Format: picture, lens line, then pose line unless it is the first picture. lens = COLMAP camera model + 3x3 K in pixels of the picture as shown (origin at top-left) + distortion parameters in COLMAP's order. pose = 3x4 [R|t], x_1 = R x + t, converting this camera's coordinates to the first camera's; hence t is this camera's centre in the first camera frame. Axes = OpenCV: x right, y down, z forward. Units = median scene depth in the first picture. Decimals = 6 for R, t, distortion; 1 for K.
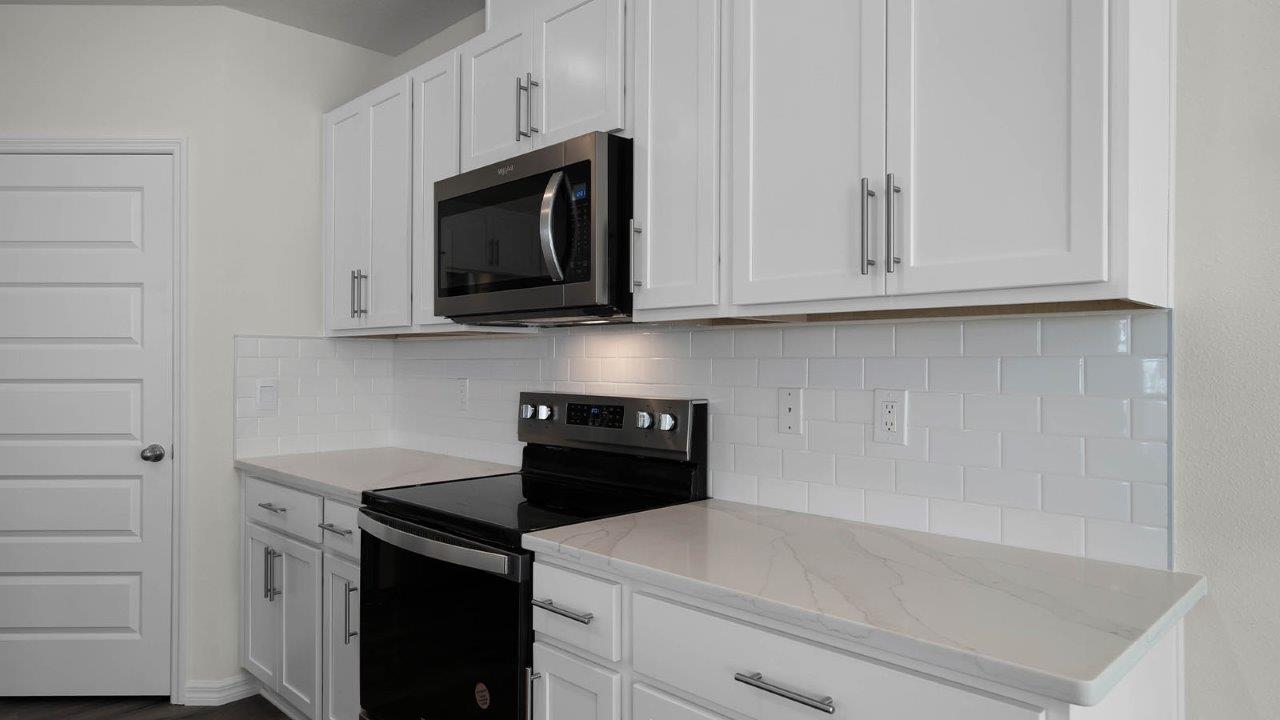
lens RADIAL K [[779.8, 0, 644.7], [0, 779.8, 350.0], [0, 0, 1]] dist [-0.004273, -0.001452]
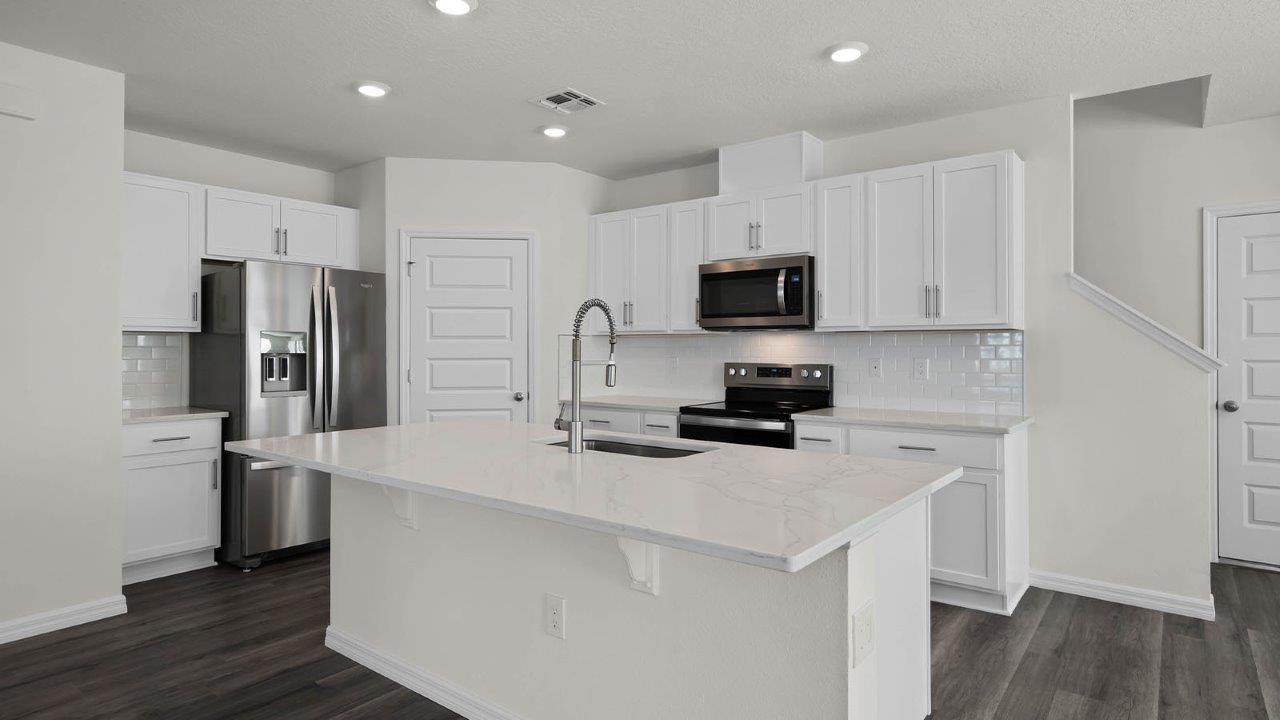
lens RADIAL K [[690.0, 0, 639.4], [0, 690.0, 339.8], [0, 0, 1]] dist [0.000208, 0.000581]
pose [[0.992050, 0.000802, 0.125842, -0.682230], [-0.000804, 1.000000, -0.000036, -0.007832], [-0.125842, -0.000065, 0.992050, -0.879718]]
